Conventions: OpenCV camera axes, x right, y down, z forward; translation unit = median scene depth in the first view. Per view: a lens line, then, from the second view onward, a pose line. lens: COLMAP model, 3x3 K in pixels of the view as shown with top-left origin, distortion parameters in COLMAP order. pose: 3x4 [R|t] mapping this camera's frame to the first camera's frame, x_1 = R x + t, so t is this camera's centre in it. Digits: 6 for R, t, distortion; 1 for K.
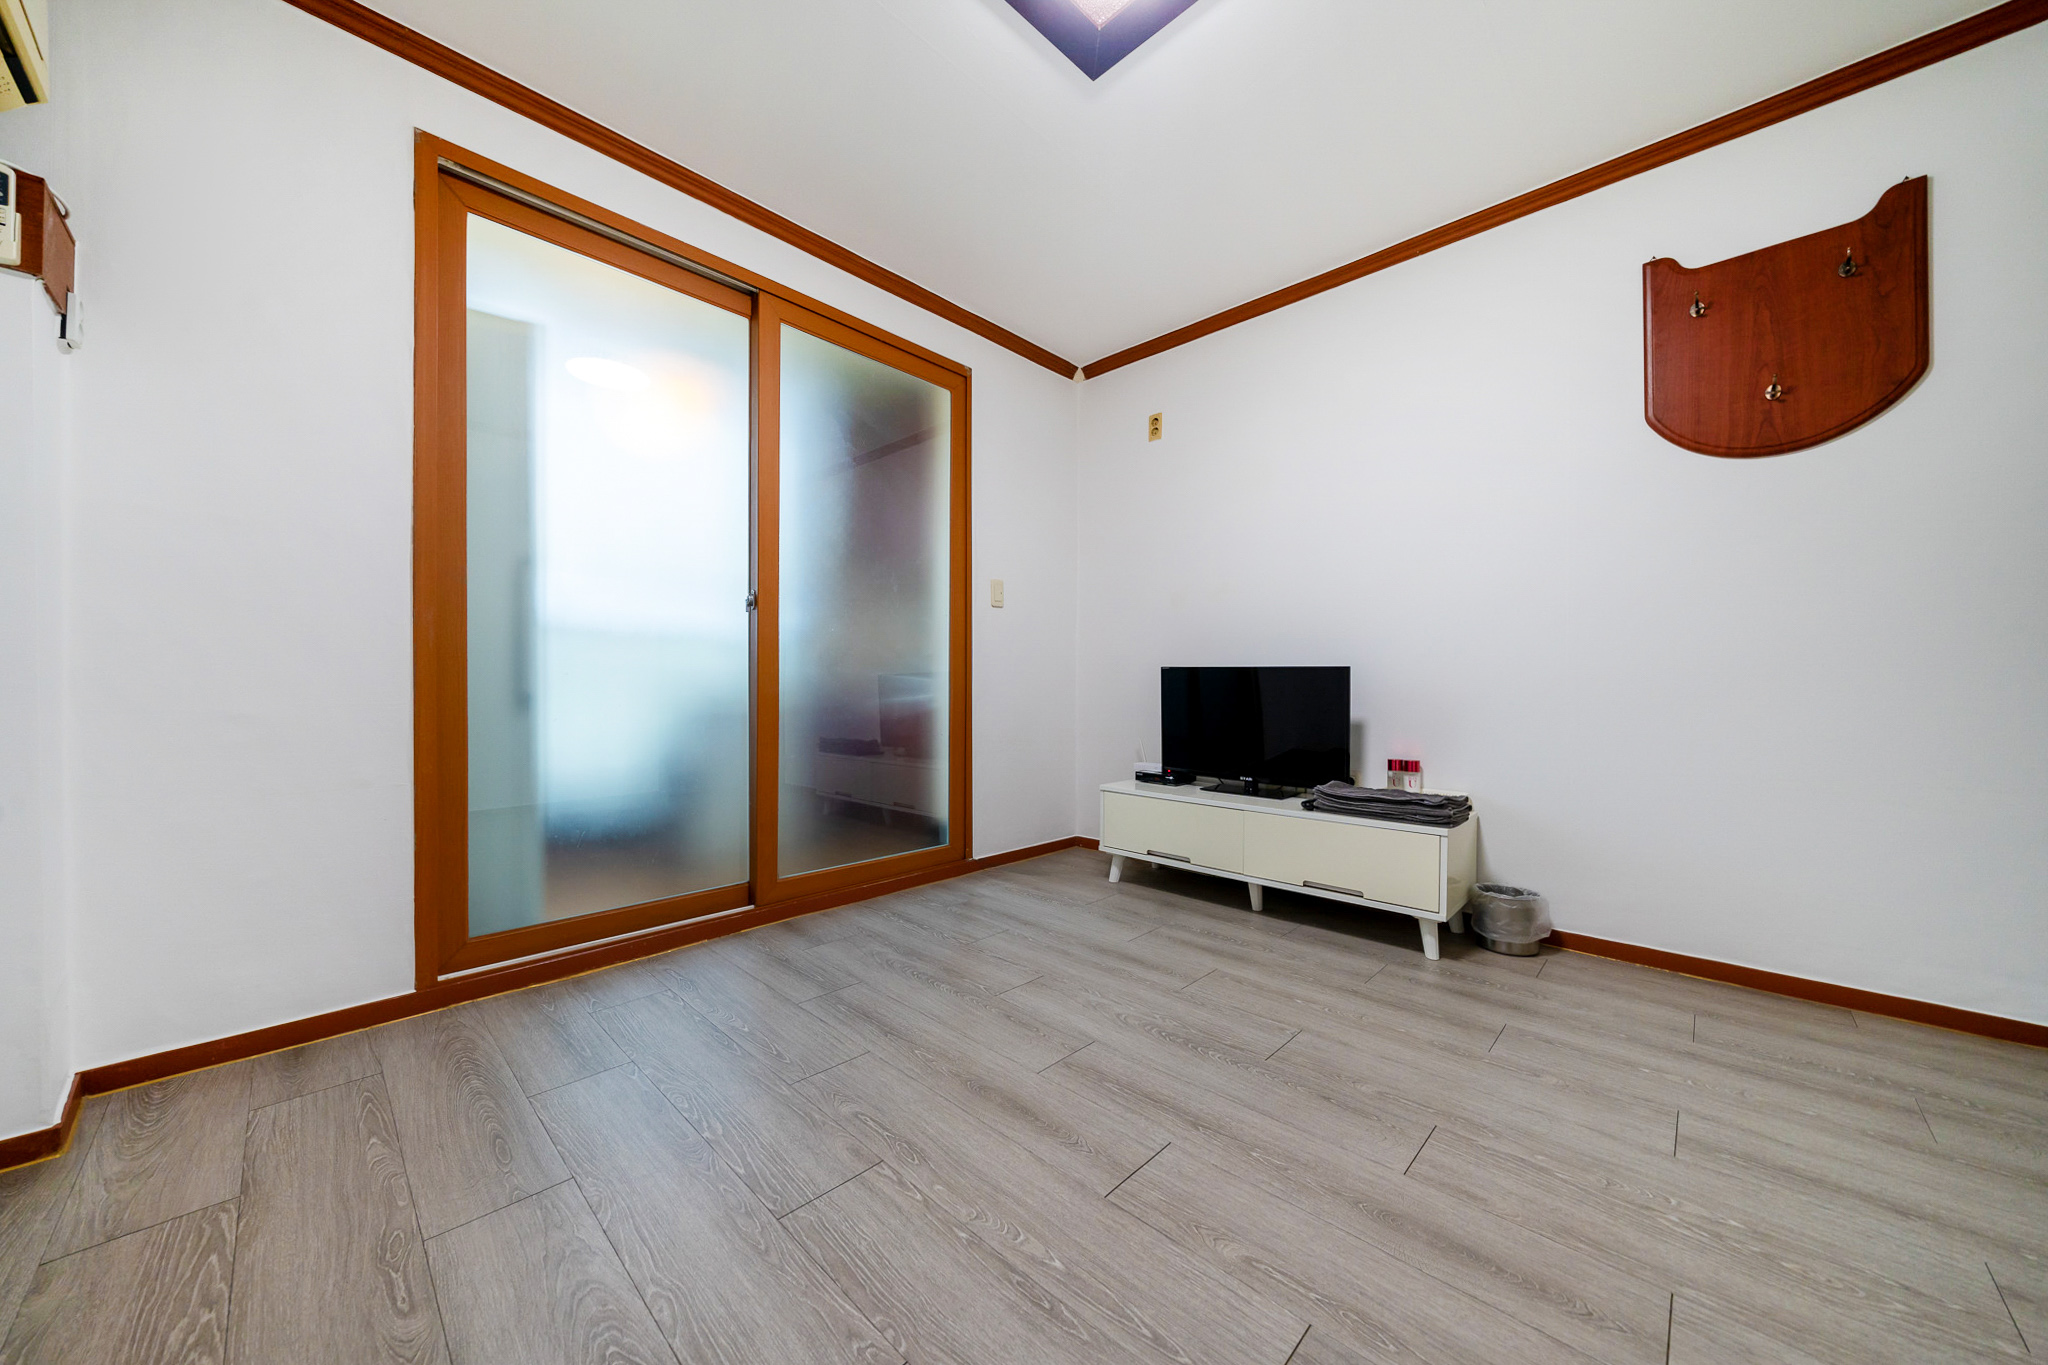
lens RADIAL K [[715.3, 0, 1018.3], [0, 715.3, 681.9], [0, 0, 1]] dist [-0.002954, -0.000133]
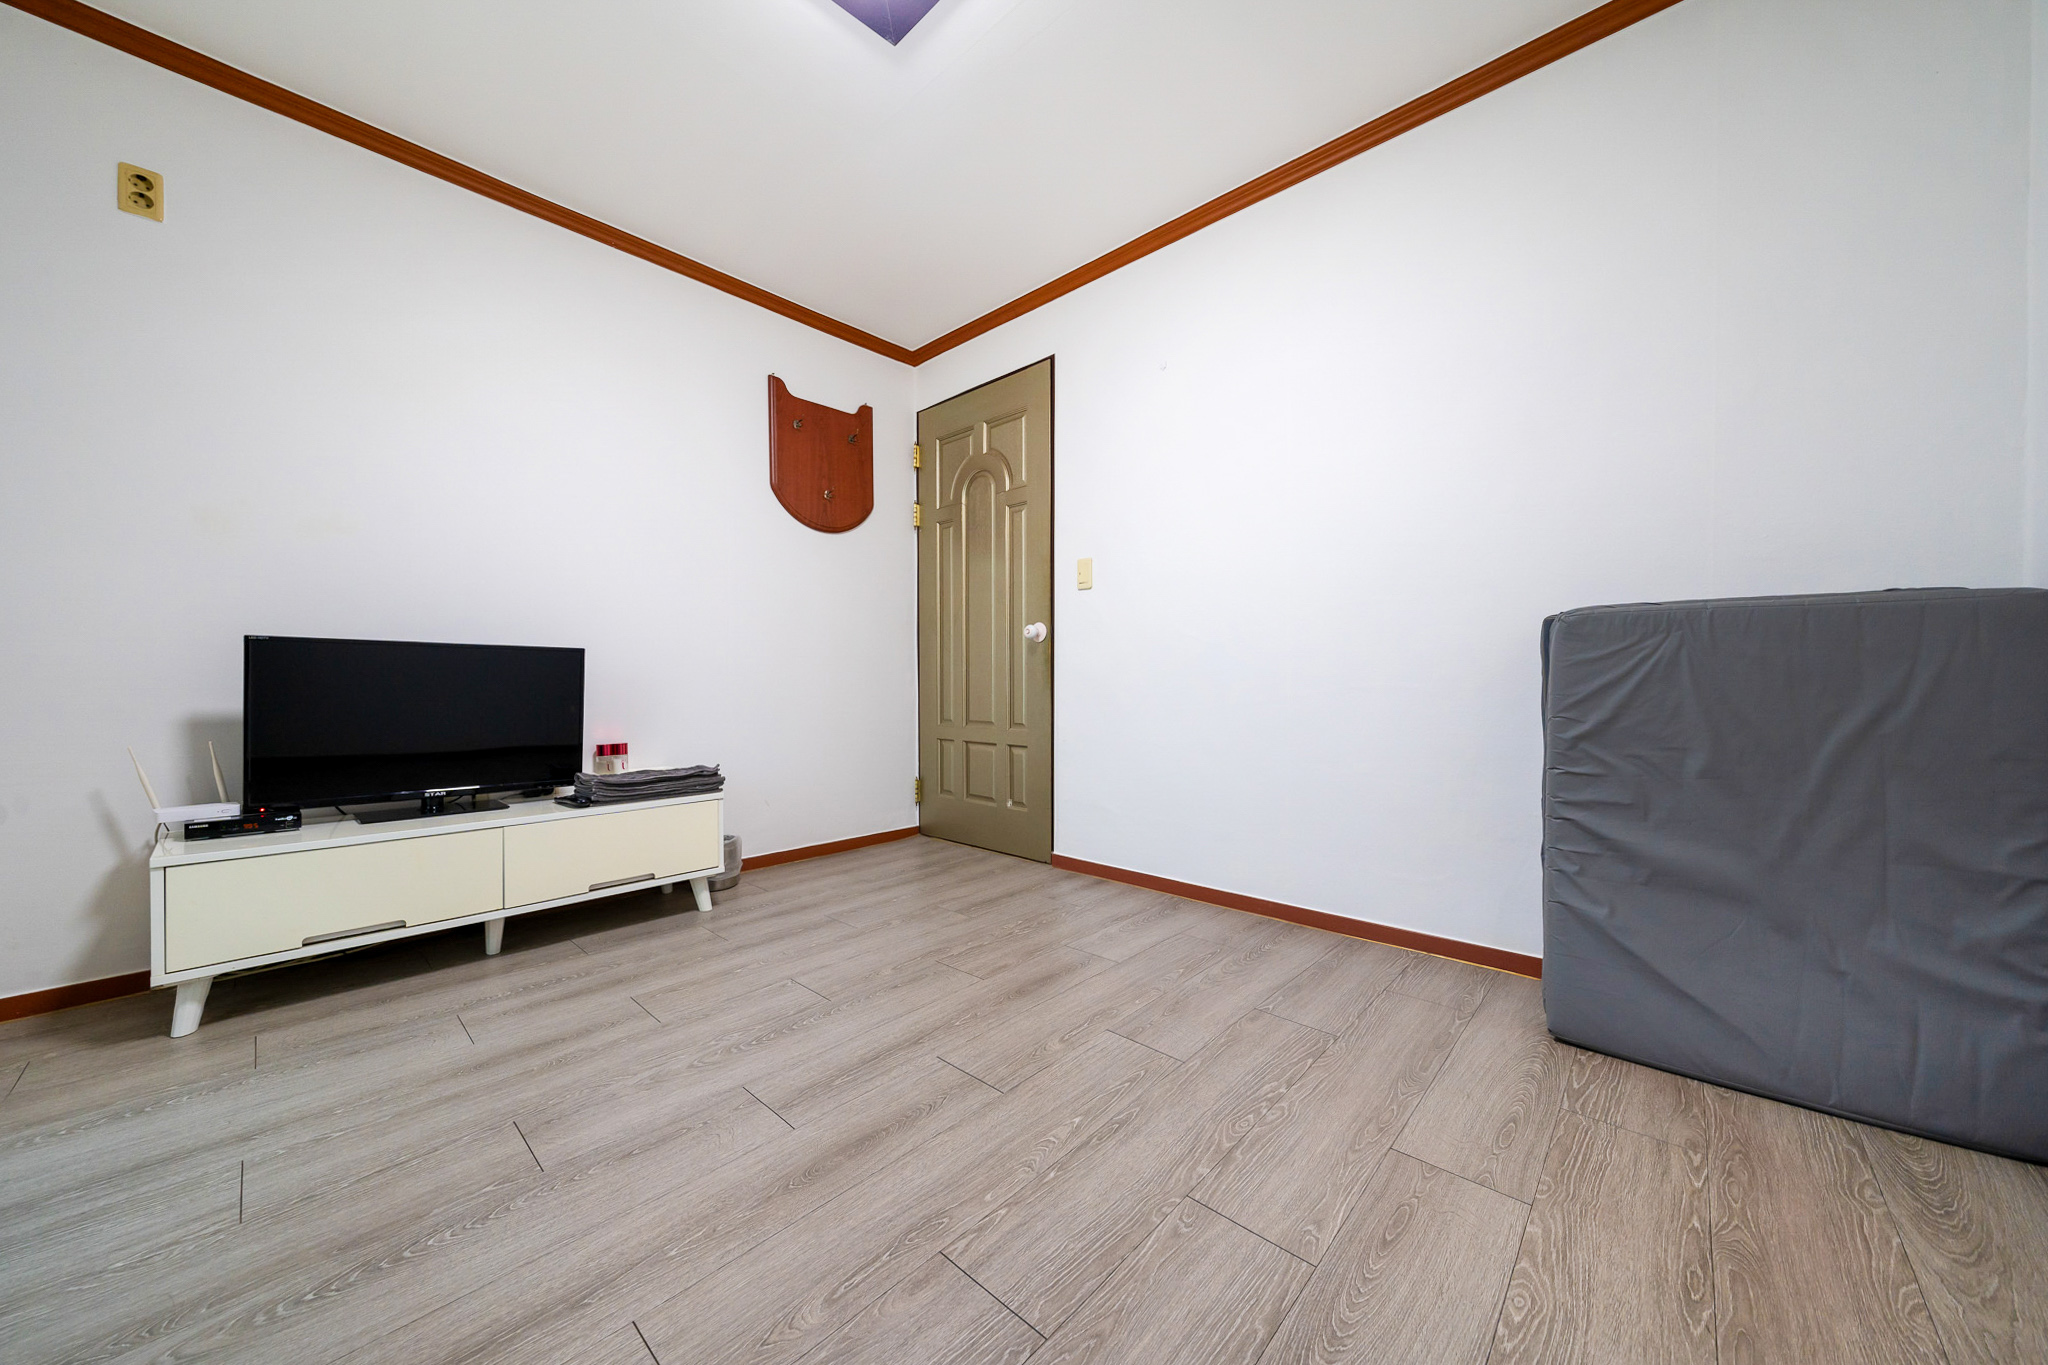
lens RADIAL K [[715.3, 0, 1018.3], [0, 715.3, 681.9], [0, 0, 1]] dist [-0.002954, -0.000133]
pose [[-0.022758, -0.006112, 0.999722, -0.595582], [0.000148, 0.999981, 0.006117, 0.019790], [-0.999741, 0.000287, -0.022756, 0.565692]]
